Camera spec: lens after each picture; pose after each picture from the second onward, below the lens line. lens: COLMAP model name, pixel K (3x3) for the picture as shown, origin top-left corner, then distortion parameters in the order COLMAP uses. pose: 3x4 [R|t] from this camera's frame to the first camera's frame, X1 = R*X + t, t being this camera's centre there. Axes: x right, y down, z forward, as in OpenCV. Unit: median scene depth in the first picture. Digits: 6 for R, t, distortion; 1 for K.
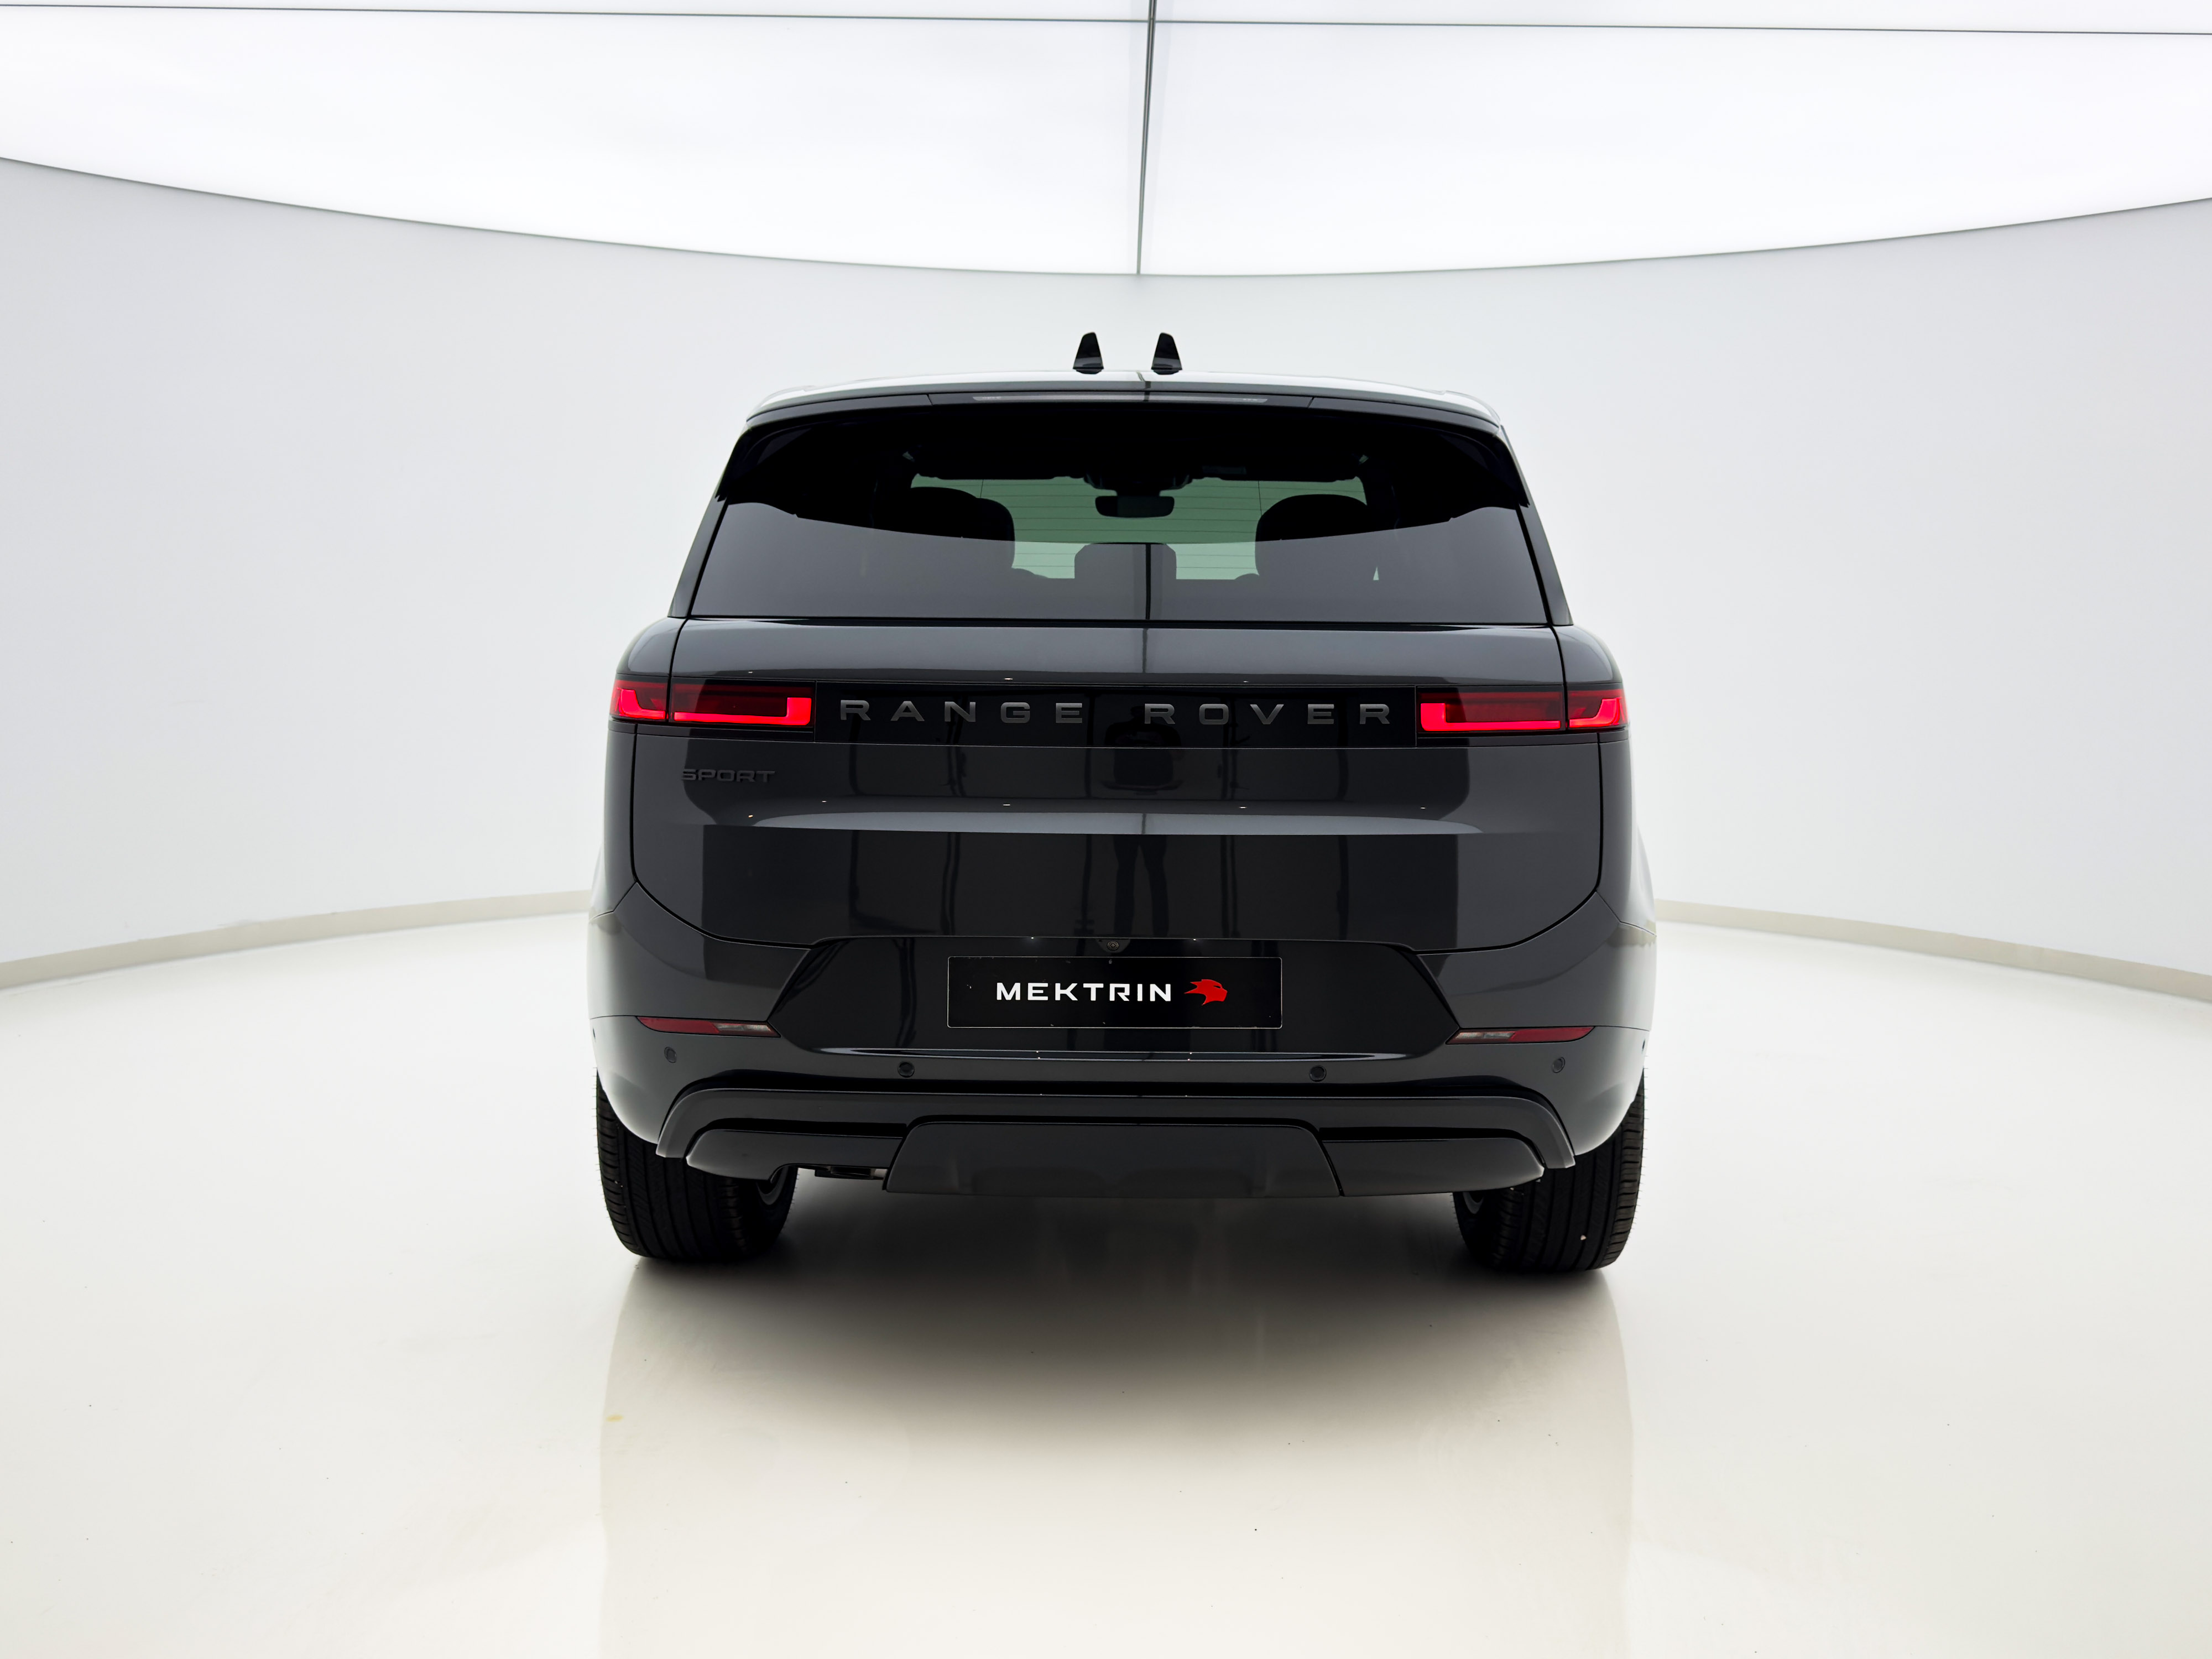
lens RADIAL K [[1555.0, 0, 1106.1], [0, 1555.0, 695.1], [0, 0, 1]] dist [0.078854, 0.000798]
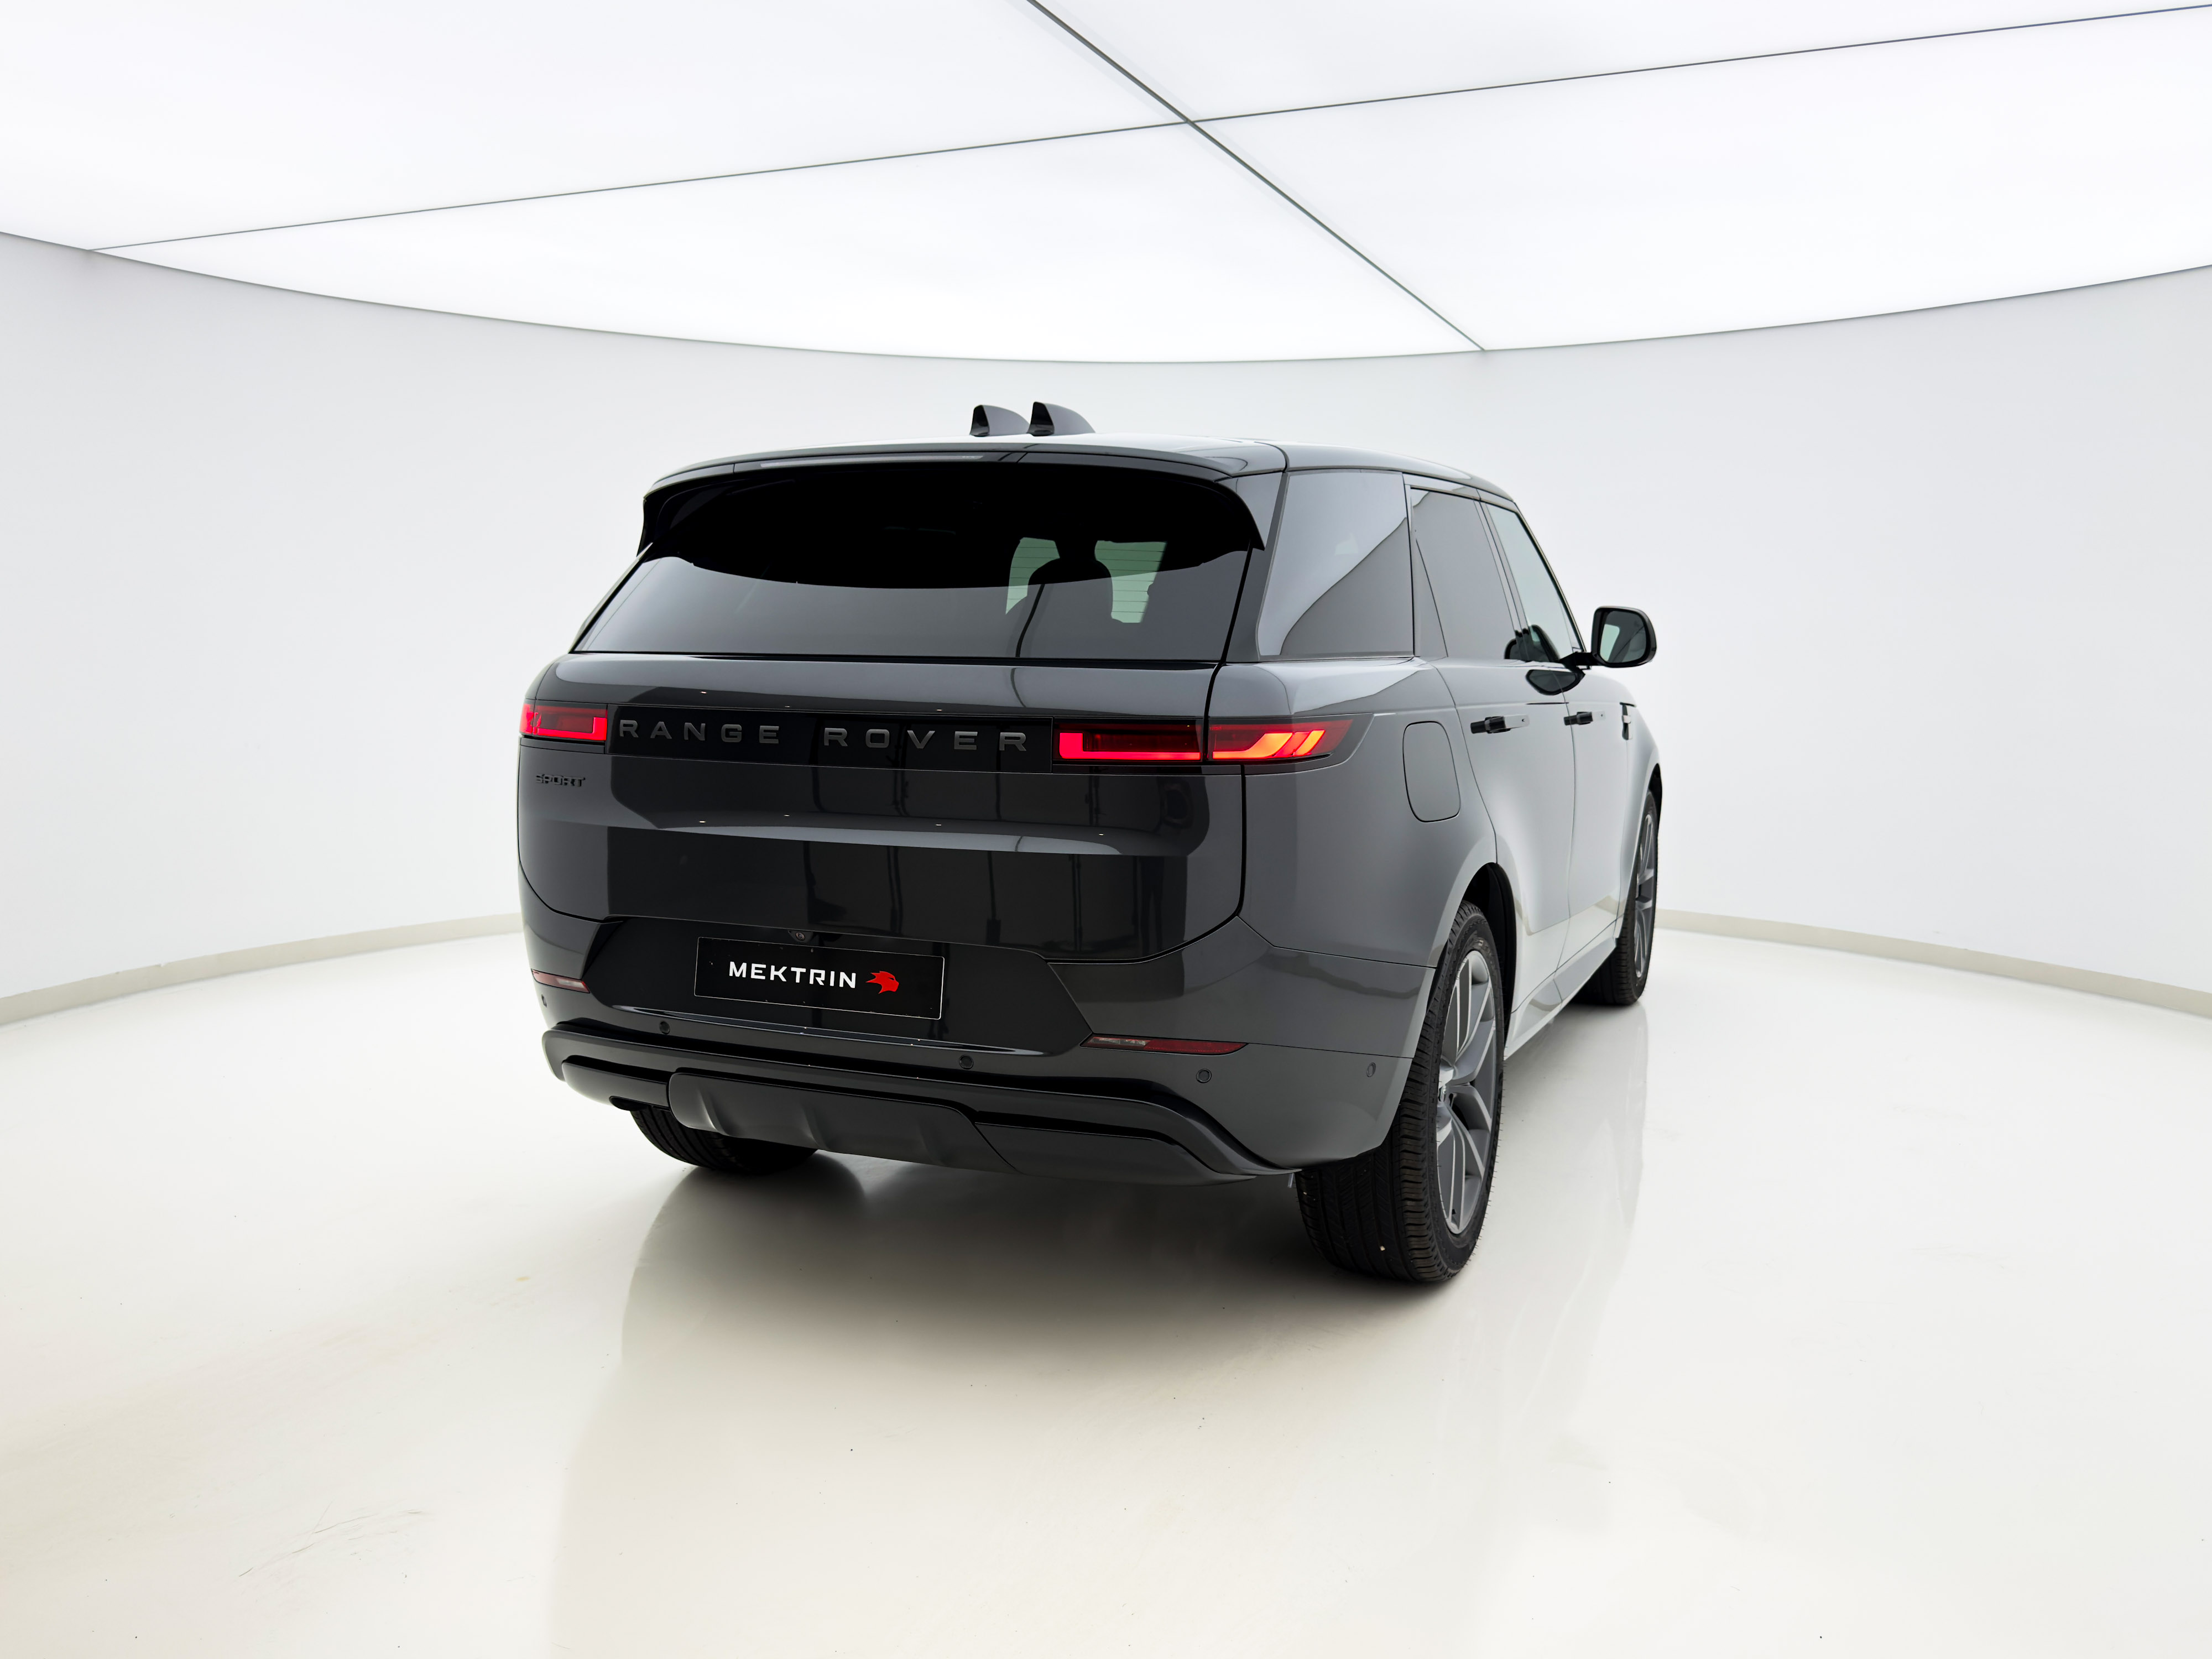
lens RADIAL K [[1534.8, 0, 1105.8], [0, 1534.8, 771.0], [0, 0, 1]] dist [0.064369, -0.099114]
pose [[0.935538, 0.029432, -0.351998, 0.604199], [-0.022215, 0.999452, 0.024526, 0.004820], [0.352527, -0.015125, 0.935679, 0.008415]]
